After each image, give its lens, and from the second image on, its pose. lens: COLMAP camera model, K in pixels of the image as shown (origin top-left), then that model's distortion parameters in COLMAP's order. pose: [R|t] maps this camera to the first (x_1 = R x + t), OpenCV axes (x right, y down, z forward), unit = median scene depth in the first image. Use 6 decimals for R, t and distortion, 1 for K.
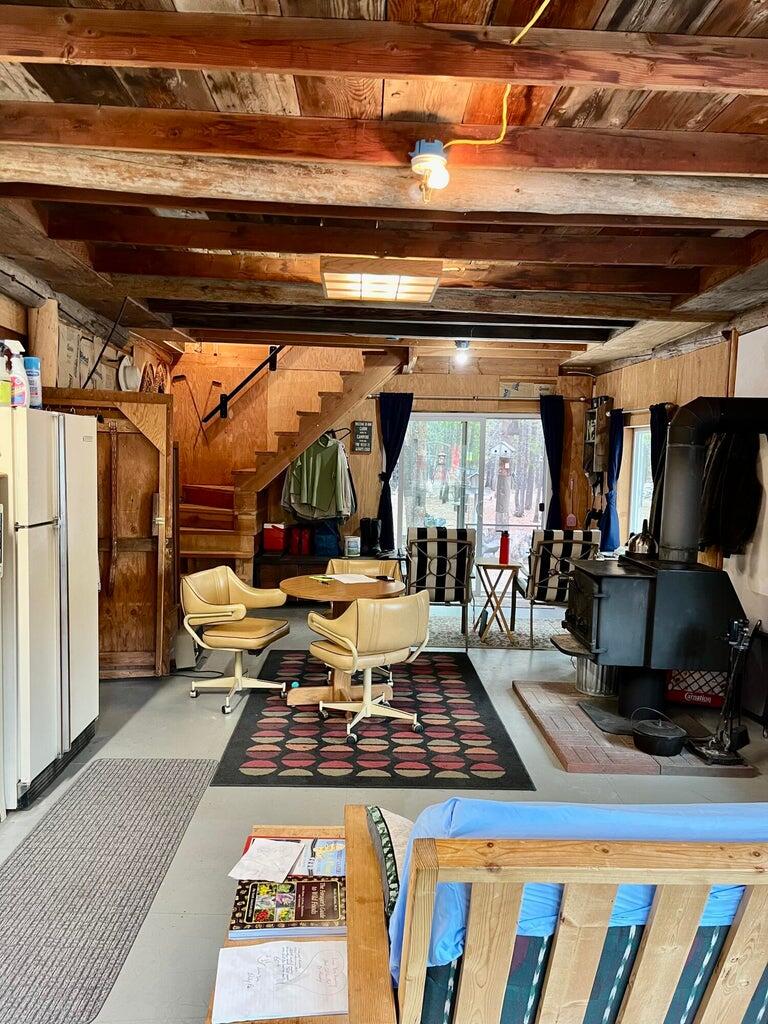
lens RADIAL K [[779.7, 0, 384.0], [0, 779.7, 515.3], [0, 0, 1]] dist [0.044350, -0.030265]
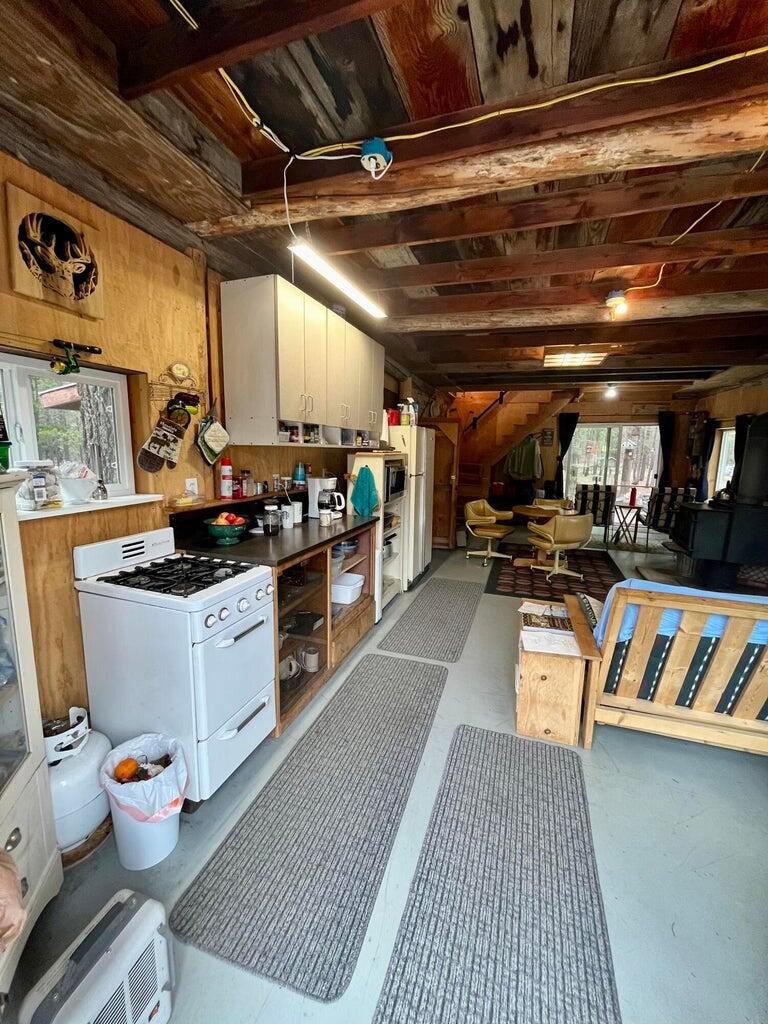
lens RADIAL K [[415.0, 0, 385.9], [0, 415.0, 507.8], [0, 0, 1]] dist [-0.001376, -0.000276]
pose [[0.934521, 0.042171, -0.353400, -0.053833], [-0.020406, 0.997671, 0.065091, 0.020515], [0.355322, -0.053618, 0.933205, -0.145214]]
